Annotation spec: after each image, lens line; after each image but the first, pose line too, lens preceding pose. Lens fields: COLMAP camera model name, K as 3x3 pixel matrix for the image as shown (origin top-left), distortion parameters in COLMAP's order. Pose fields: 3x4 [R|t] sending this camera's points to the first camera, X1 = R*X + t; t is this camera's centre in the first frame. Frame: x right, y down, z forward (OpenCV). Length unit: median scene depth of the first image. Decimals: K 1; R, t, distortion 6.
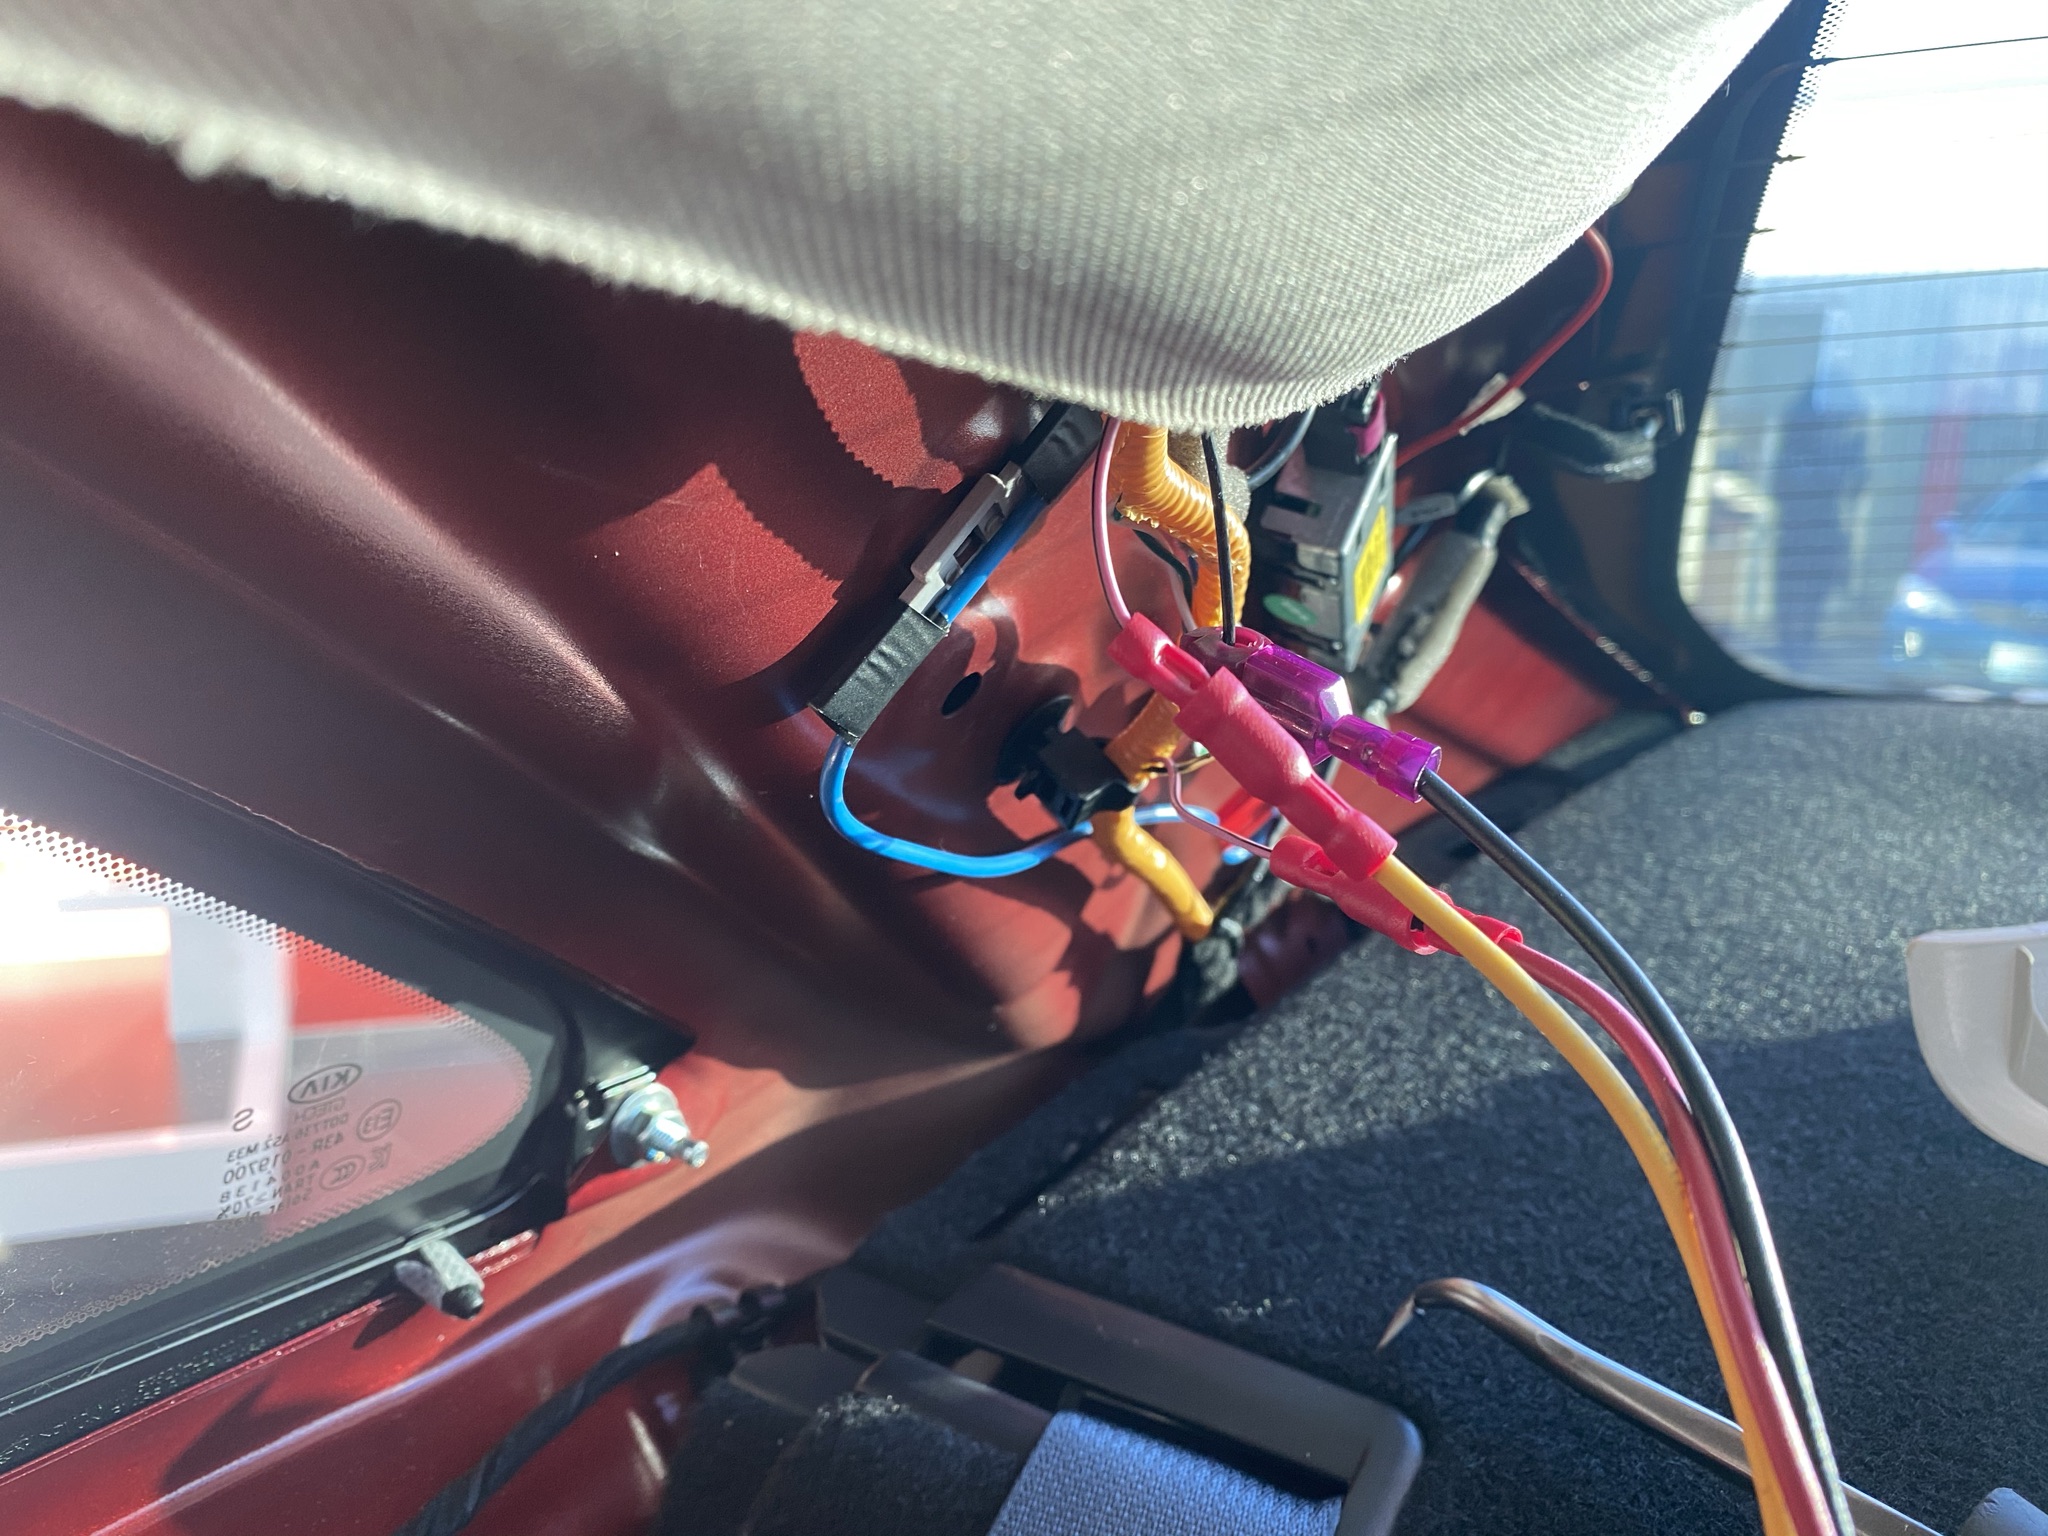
lens RADIAL K [[1388.0, 0, 1030.4], [0, 1388.0, 772.7], [0, 0, 1]] dist [-0.002805, -0.003200]
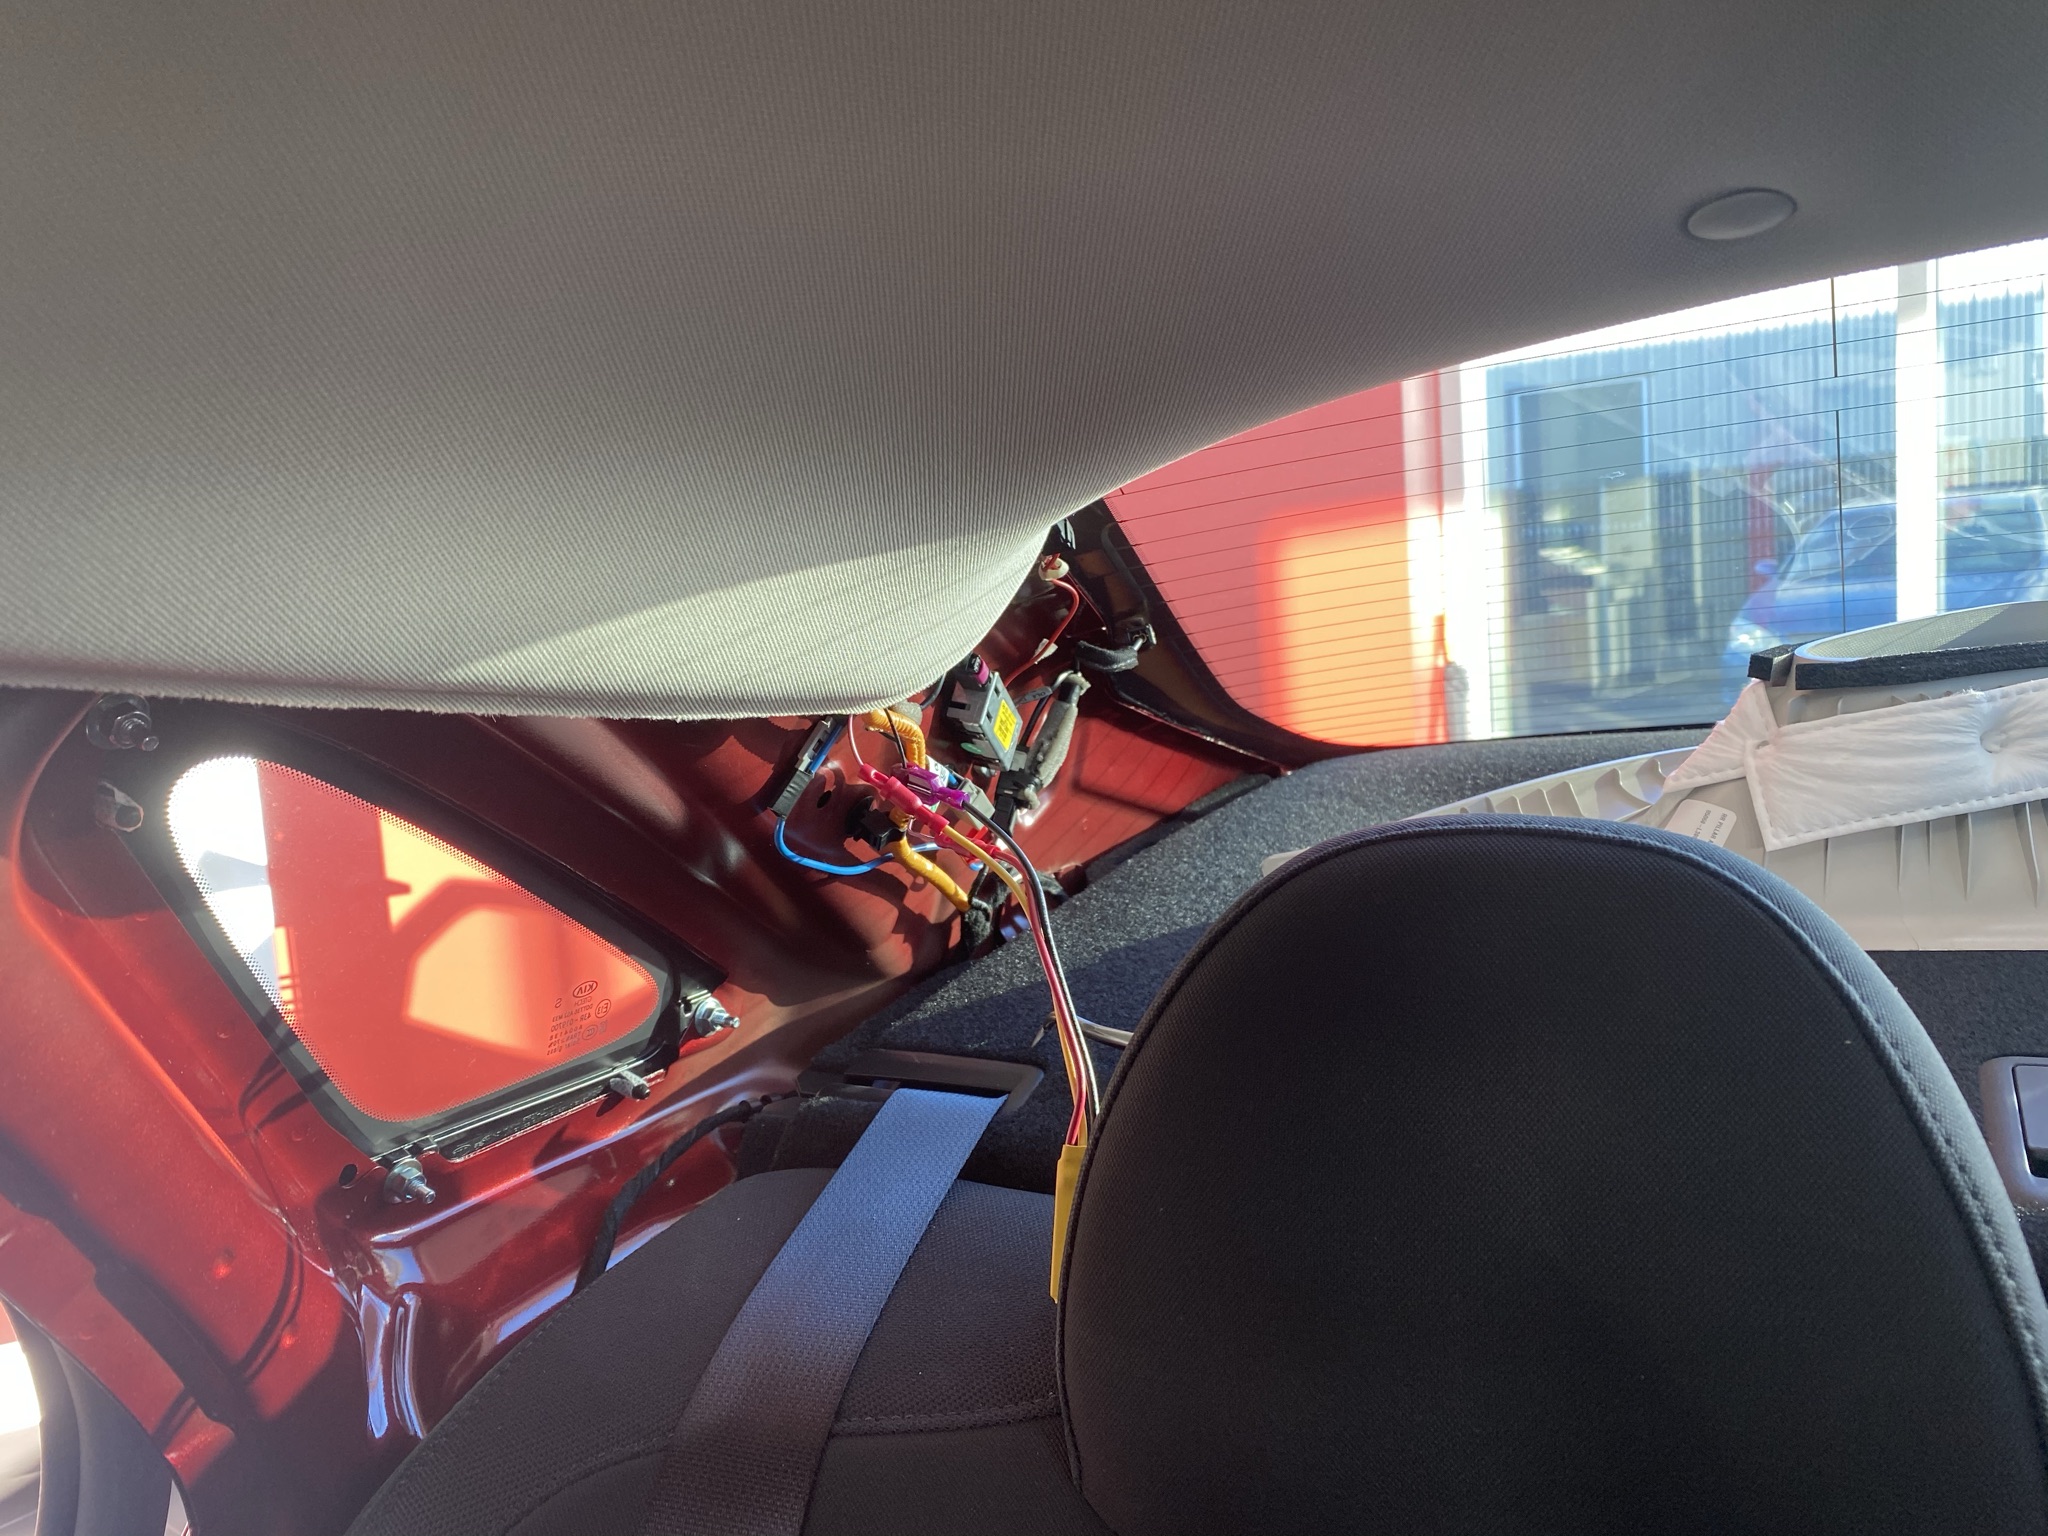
lens RADIAL K [[1388.0, 0, 1020.9], [0, 1388.0, 760.5], [0, 0, 1]] dist [-0.002805, -0.003200]
pose [[0.991187, -0.123011, 0.049152, 0.157060], [0.127468, 0.986667, -0.101190, 0.145029], [-0.036050, 0.106564, 0.993652, -1.283669]]
